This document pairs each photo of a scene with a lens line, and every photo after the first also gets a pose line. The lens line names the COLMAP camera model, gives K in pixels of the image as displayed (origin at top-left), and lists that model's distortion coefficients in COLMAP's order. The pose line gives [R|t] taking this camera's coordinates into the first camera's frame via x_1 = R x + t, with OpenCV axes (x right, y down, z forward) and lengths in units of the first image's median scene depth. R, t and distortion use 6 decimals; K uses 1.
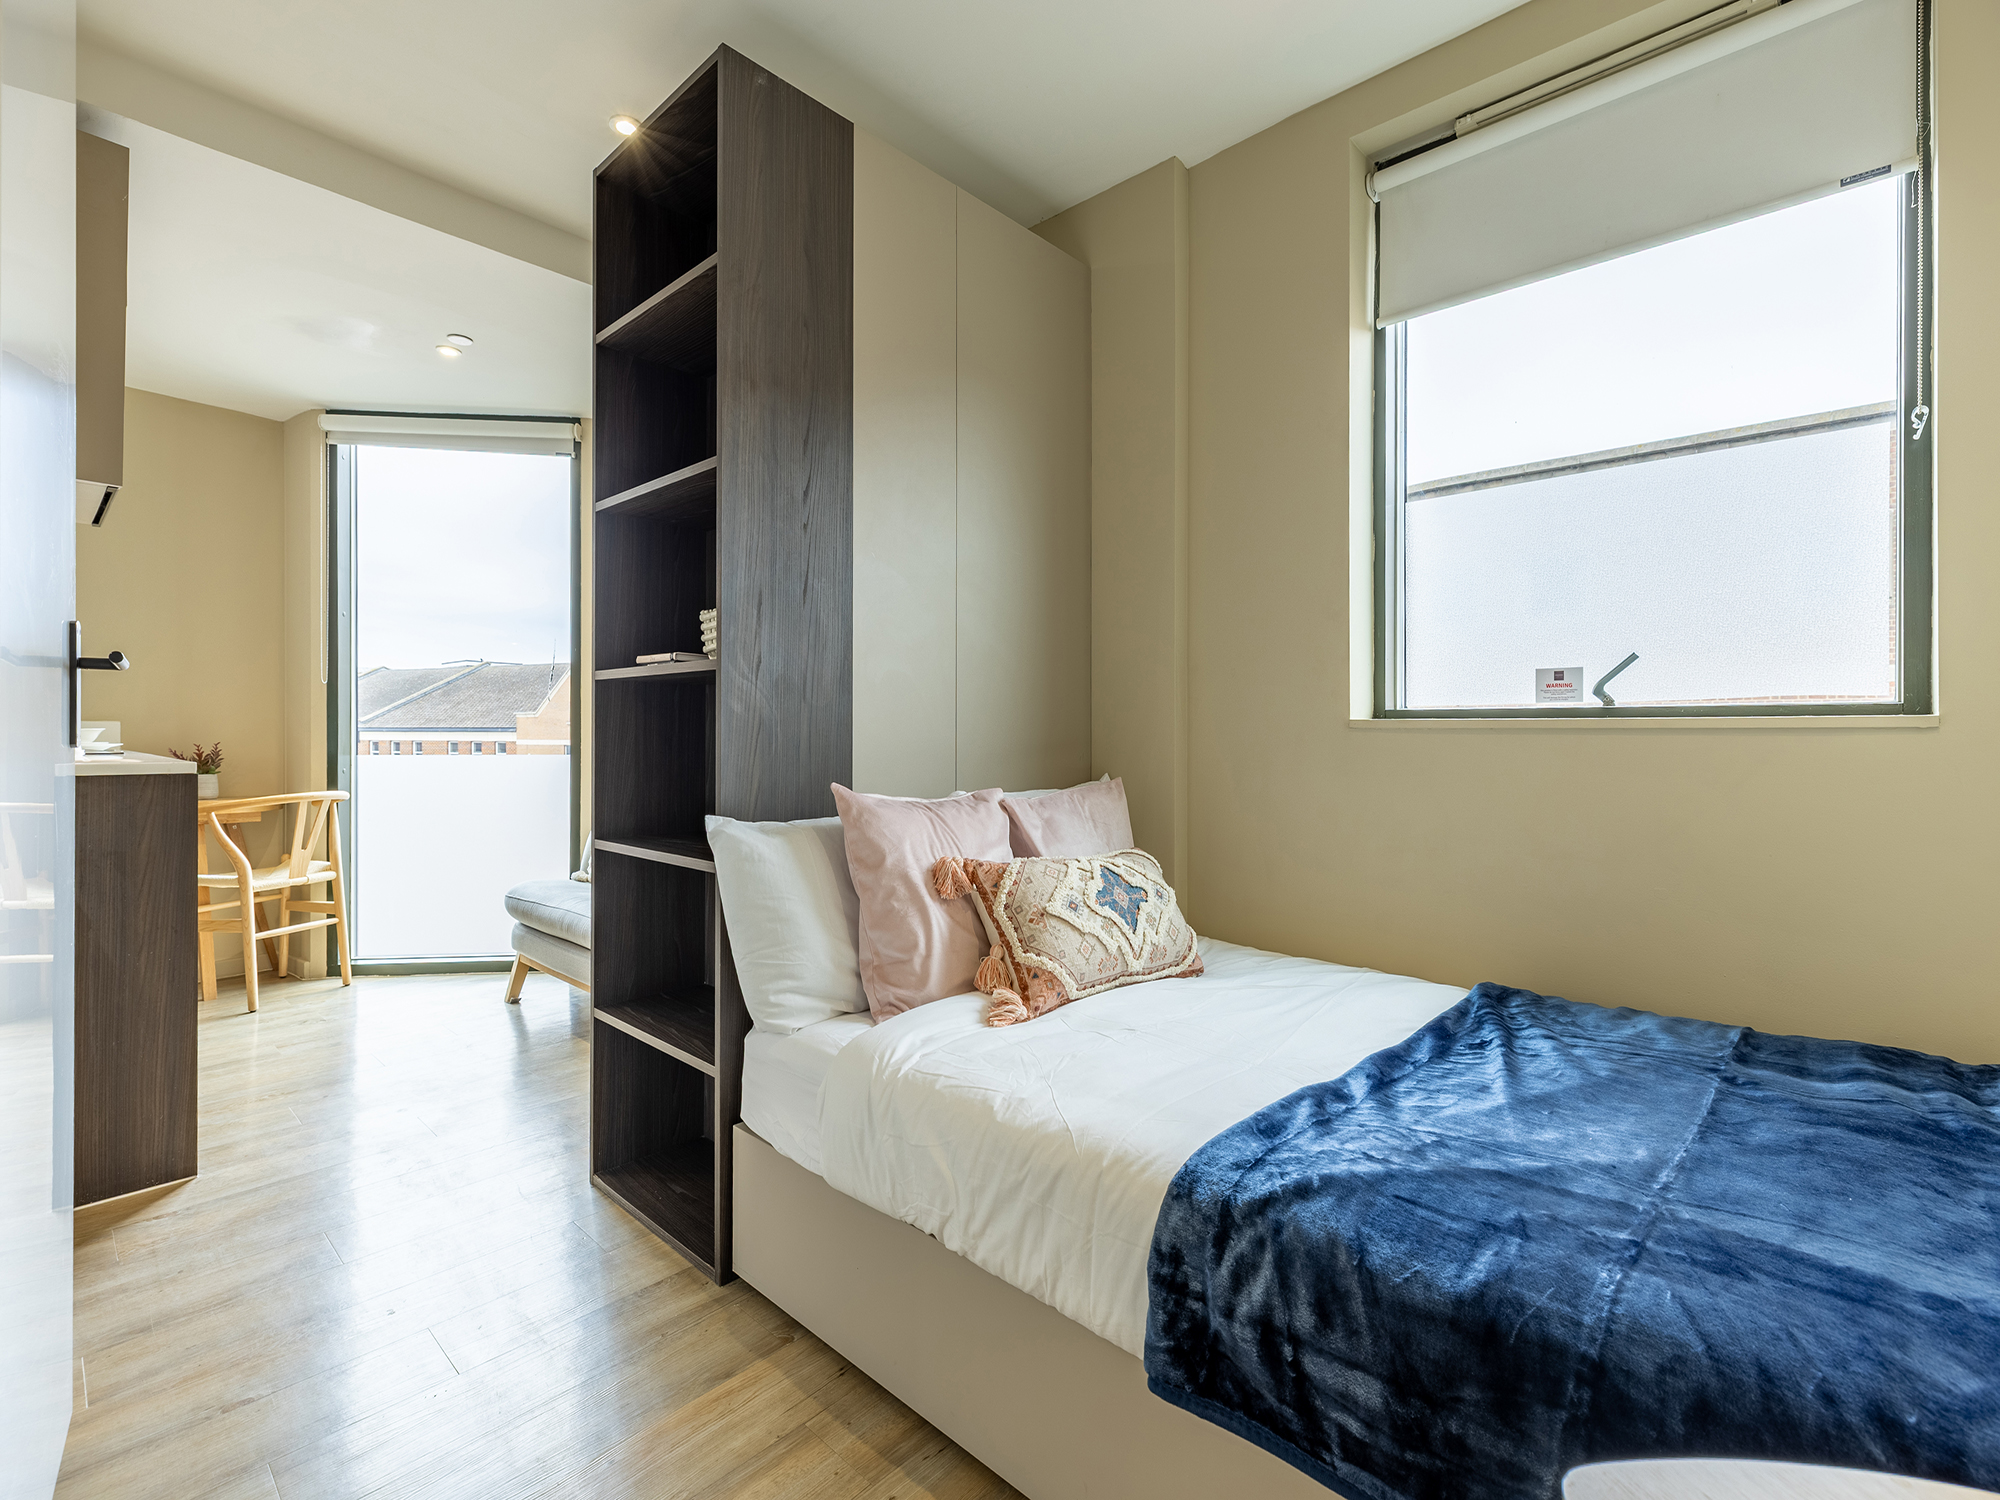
lens RADIAL K [[919.0, 0, 945.0], [0, 919.0, 735.9], [0, 0, 1]] dist [0.001612, 0.000443]
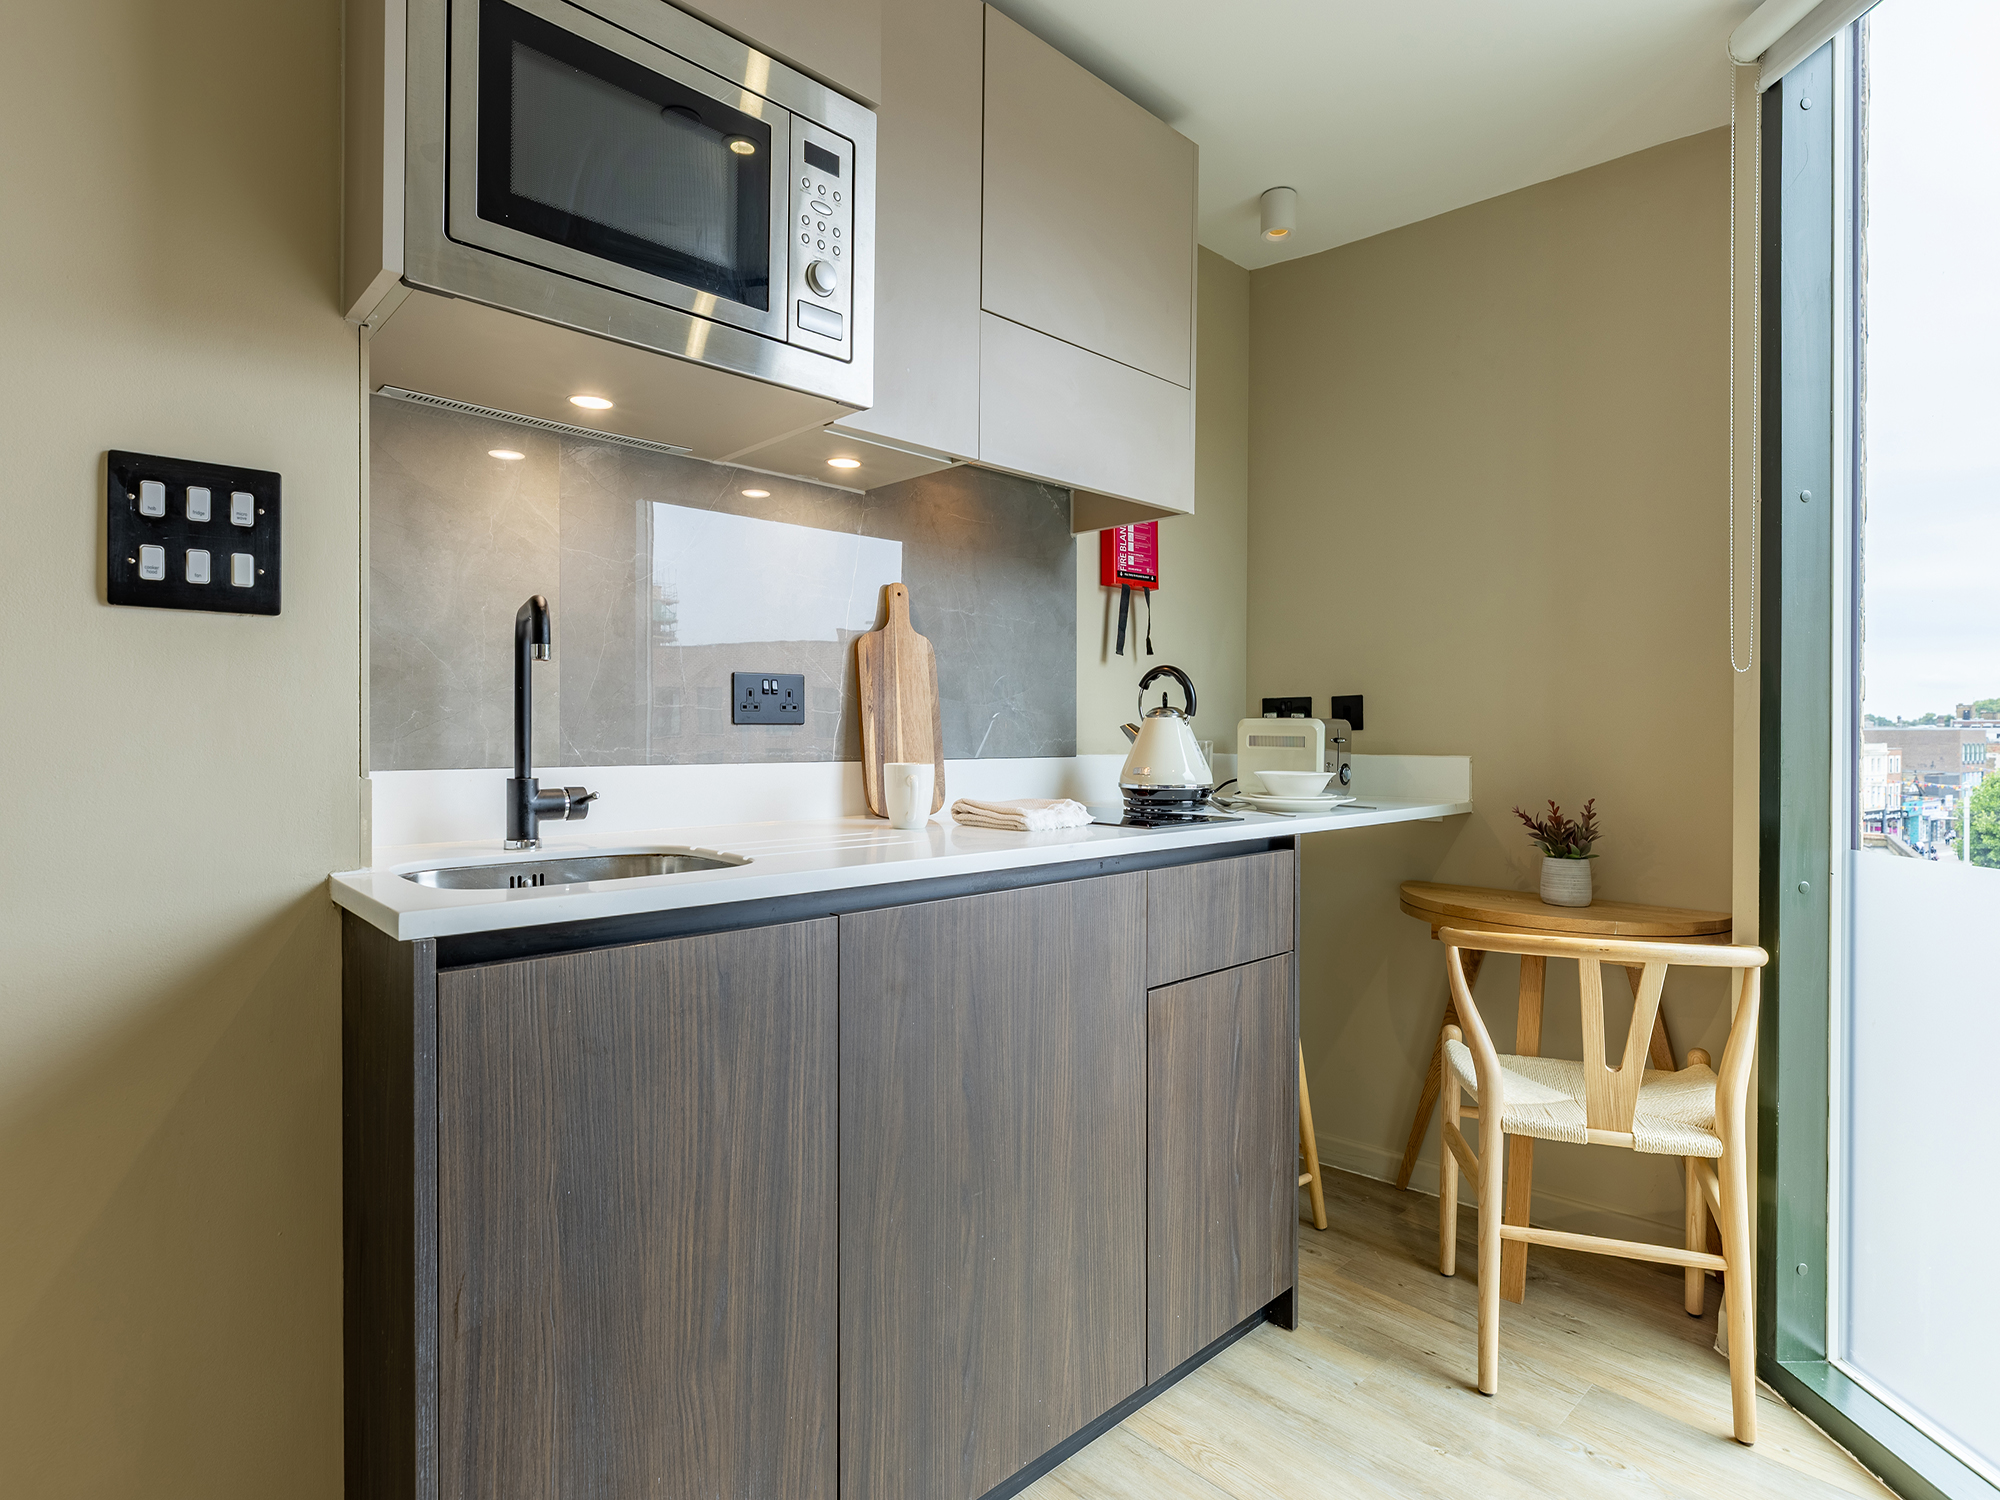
lens RADIAL K [[1018.2, 0, 1001.6], [0, 1018.2, 741.0], [0, 0, 1]] dist [-0.001633, -0.000706]
pose [[-0.029505, 0.004969, -0.999552, -0.210994], [-0.009481, 0.999941, 0.005251, -0.026347], [0.999520, 0.009632, -0.029457, 0.697917]]
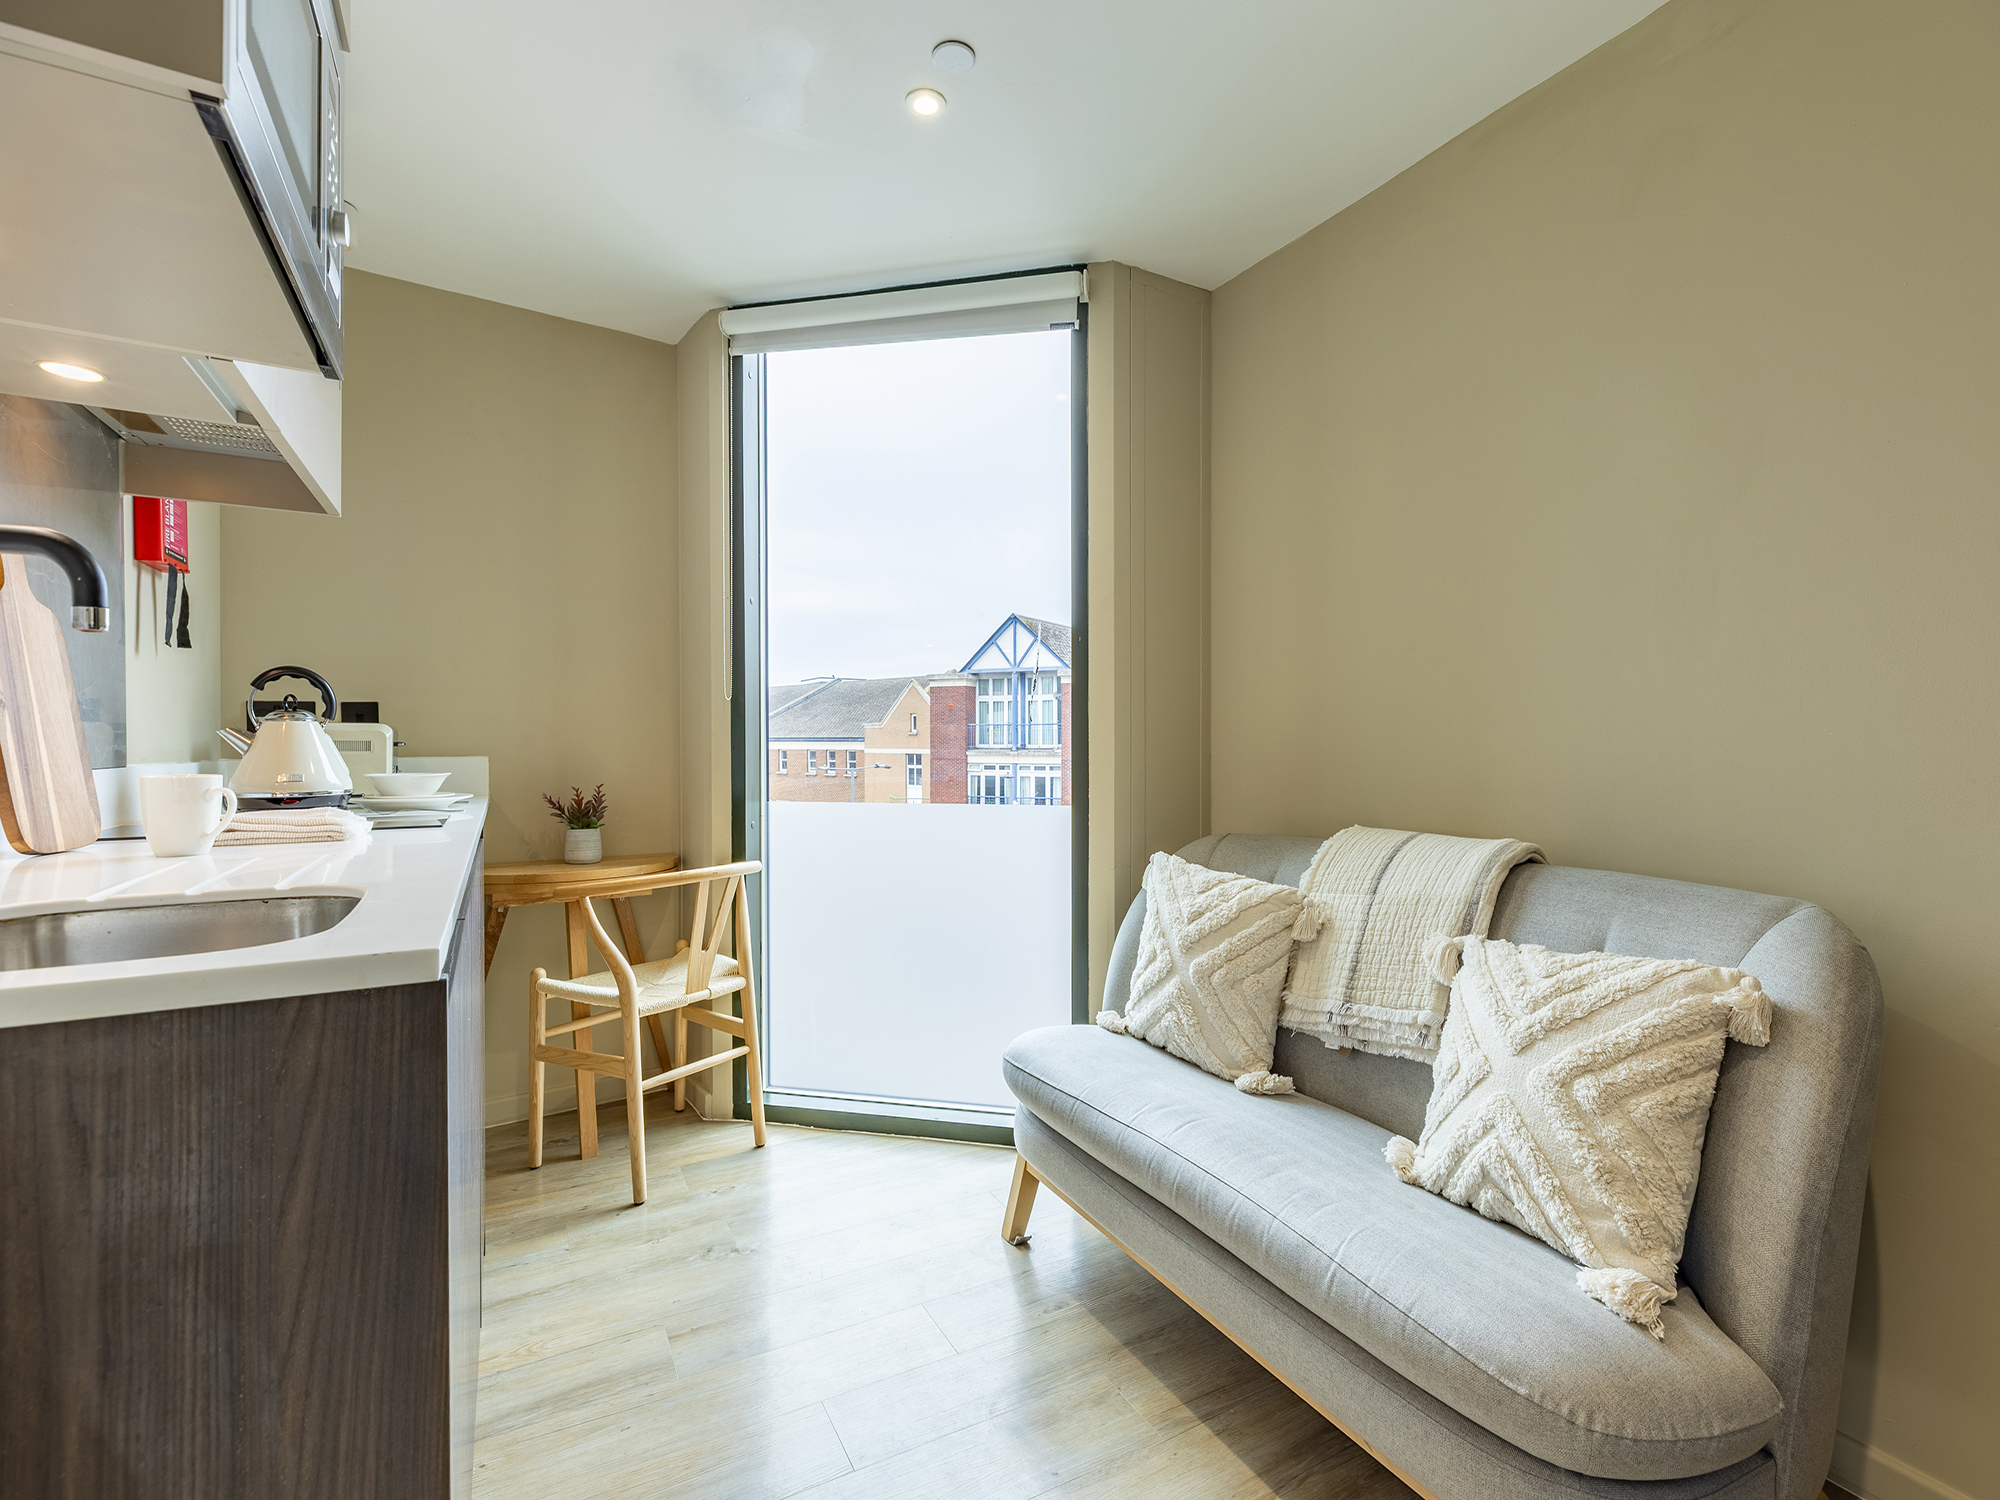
lens RADIAL K [[925.1, 0, 1000.0], [0, 925.1, 750.0], [0, 0, 1]] dist [-0.001115, -0.000104]
pose [[0.957513, -0.001535, -0.288388, -0.285427], [0.003219, 0.999980, 0.005365, -0.023459], [0.288374, -0.006066, 0.957499, 0.402285]]
